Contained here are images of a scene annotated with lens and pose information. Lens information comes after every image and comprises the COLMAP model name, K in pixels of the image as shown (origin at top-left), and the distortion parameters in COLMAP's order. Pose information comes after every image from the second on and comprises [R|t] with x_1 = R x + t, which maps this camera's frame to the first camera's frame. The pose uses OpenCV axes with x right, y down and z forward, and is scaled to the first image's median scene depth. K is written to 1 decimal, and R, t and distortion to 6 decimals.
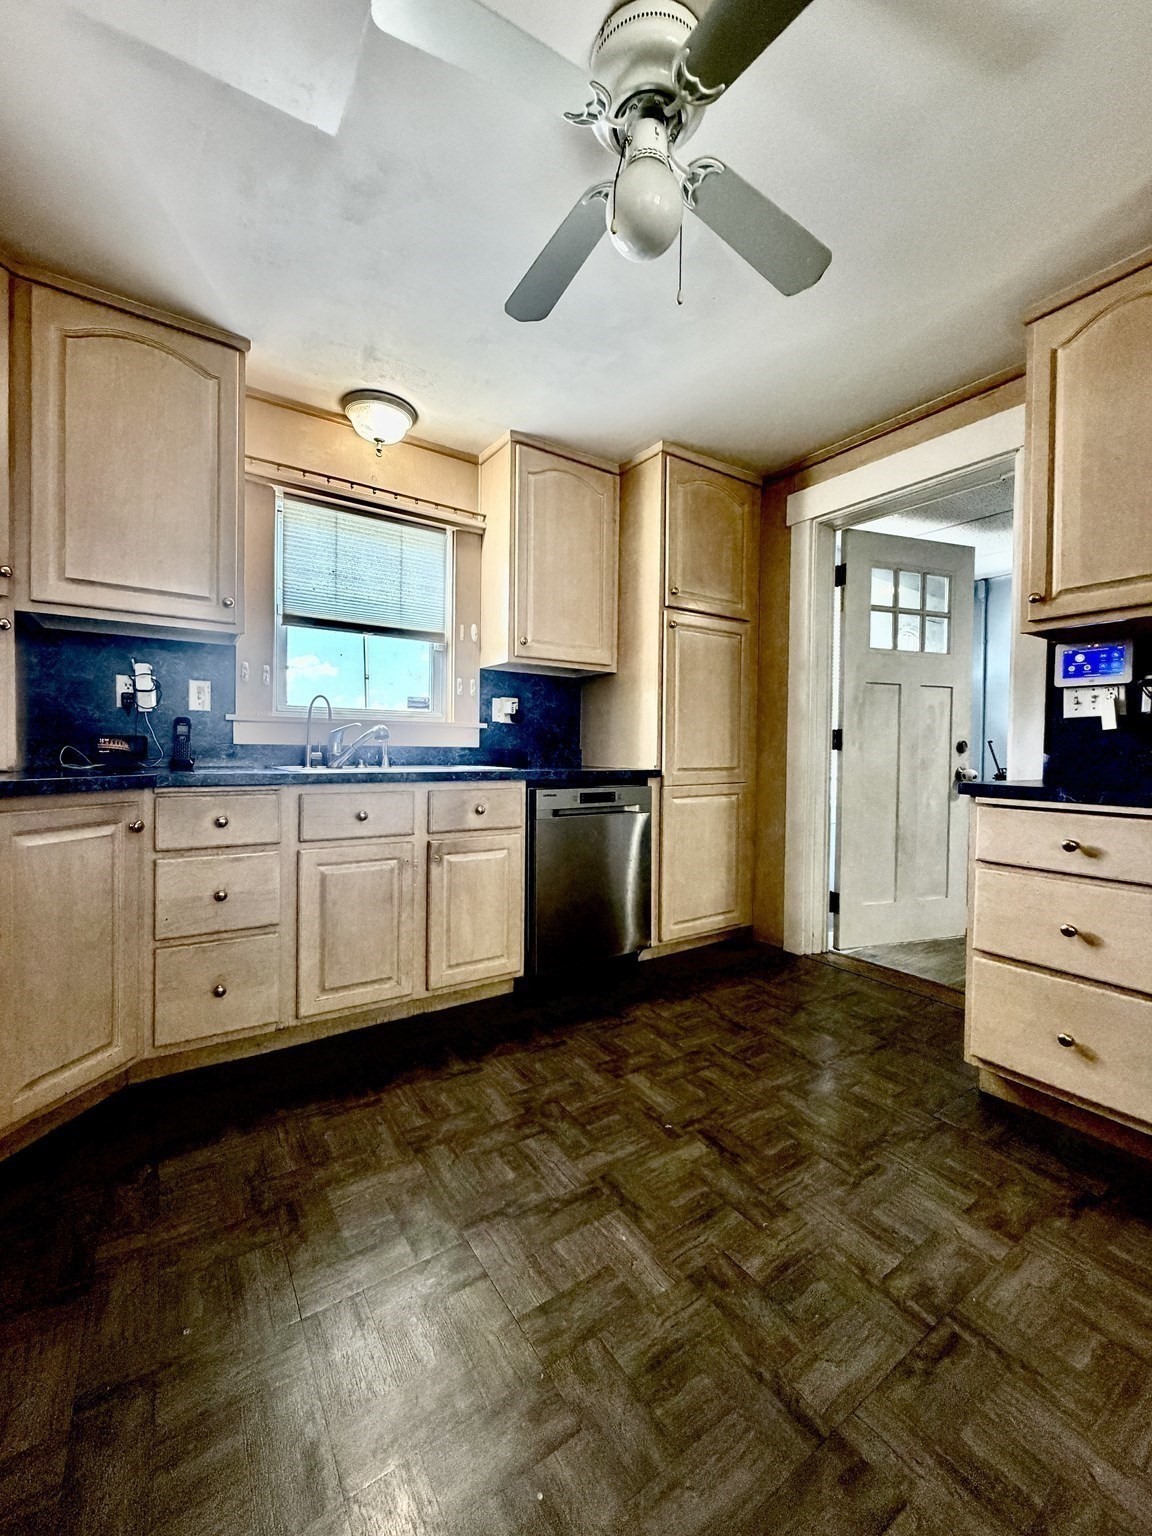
lens RADIAL K [[612.4, 0, 572.2], [0, 612.4, 761.6], [0, 0, 1]] dist [0.001168, 0.000672]
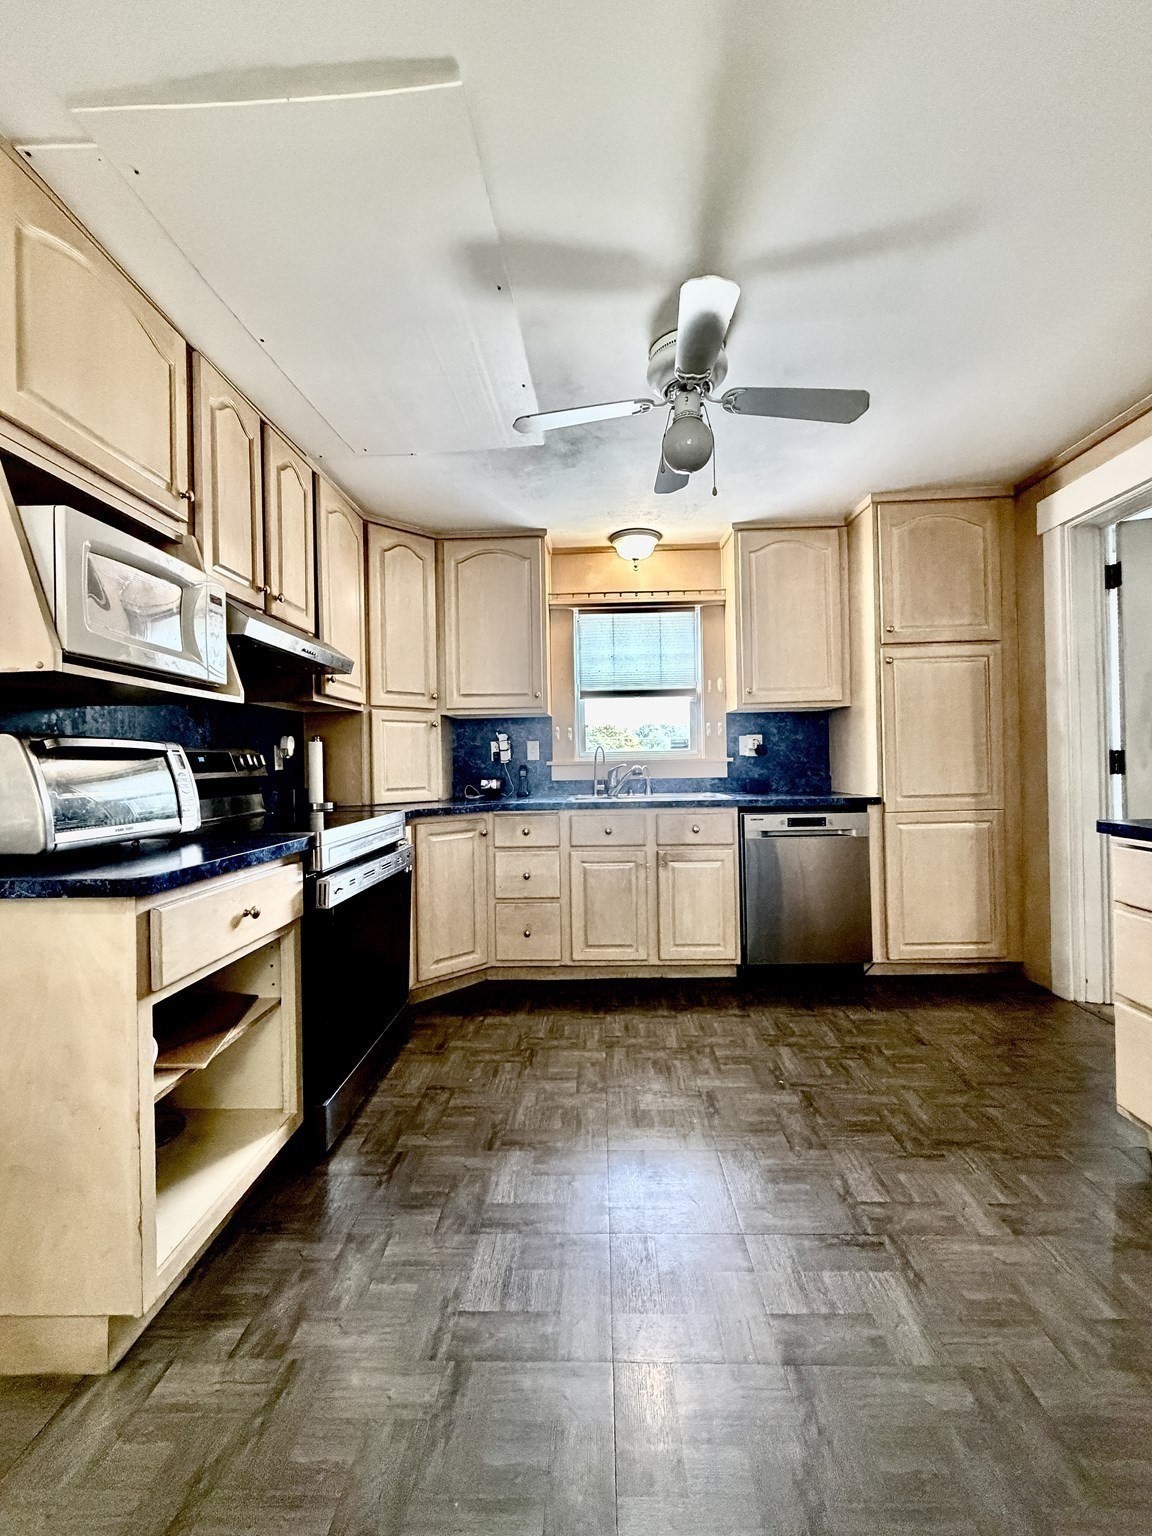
lens RADIAL K [[612.4, 0, 580.1], [0, 612.4, 764.5], [0, 0, 1]] dist [0.001168, 0.000672]
pose [[0.810458, -0.026576, -0.585193, 0.404237], [0.019468, 0.999641, -0.018435, -0.039744], [0.585473, 0.003548, 0.810684, -0.205210]]
